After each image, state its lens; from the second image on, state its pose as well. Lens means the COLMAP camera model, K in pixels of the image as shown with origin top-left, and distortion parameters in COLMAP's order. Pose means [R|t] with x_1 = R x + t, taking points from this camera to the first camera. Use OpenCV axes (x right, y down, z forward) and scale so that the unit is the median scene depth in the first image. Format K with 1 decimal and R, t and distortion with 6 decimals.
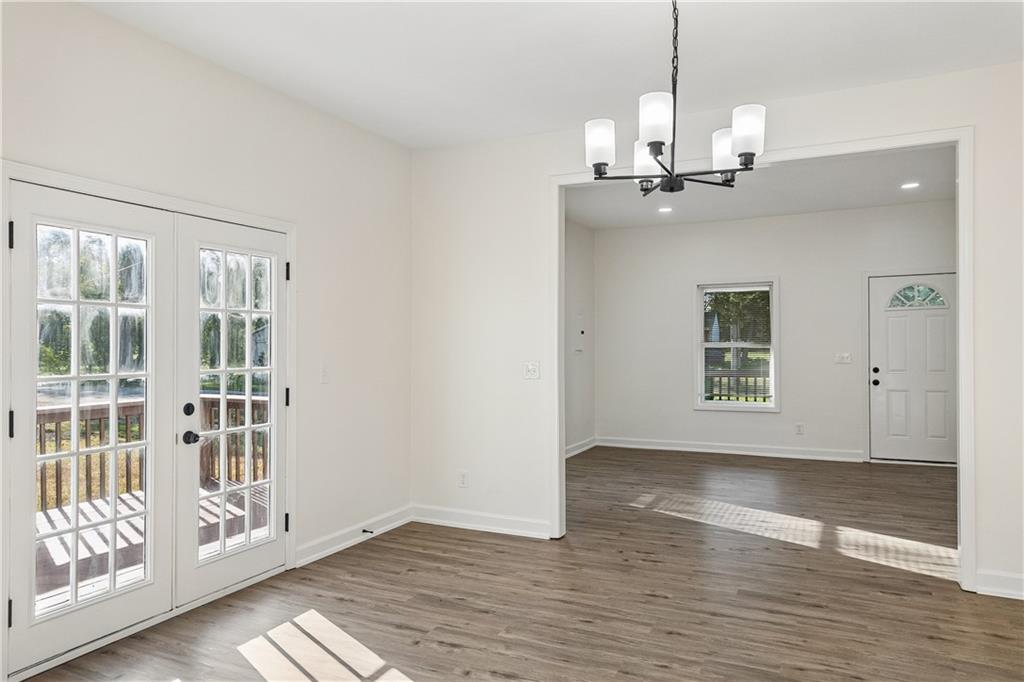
lens RADIAL K [[687.6, 0, 512.0], [0, 687.6, 341.0], [0, 0, 1]] dist [0.002370, -0.000335]
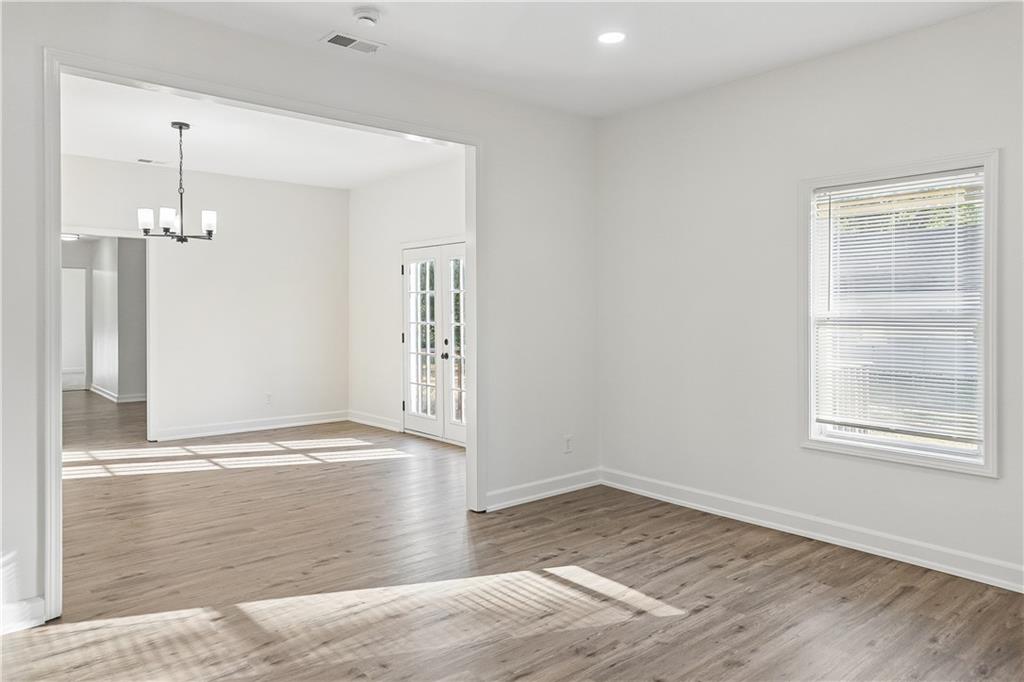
lens RADIAL K [[689.1, 0, 512.2], [0, 689.1, 311.1], [0, 0, 1]] dist [-0.000123, 0.000712]
pose [[-0.395181, 0.009028, -0.918559, 1.207428], [0.008555, 0.999945, 0.006147, -0.001683], [0.918564, -0.005429, -0.395236, 1.849104]]
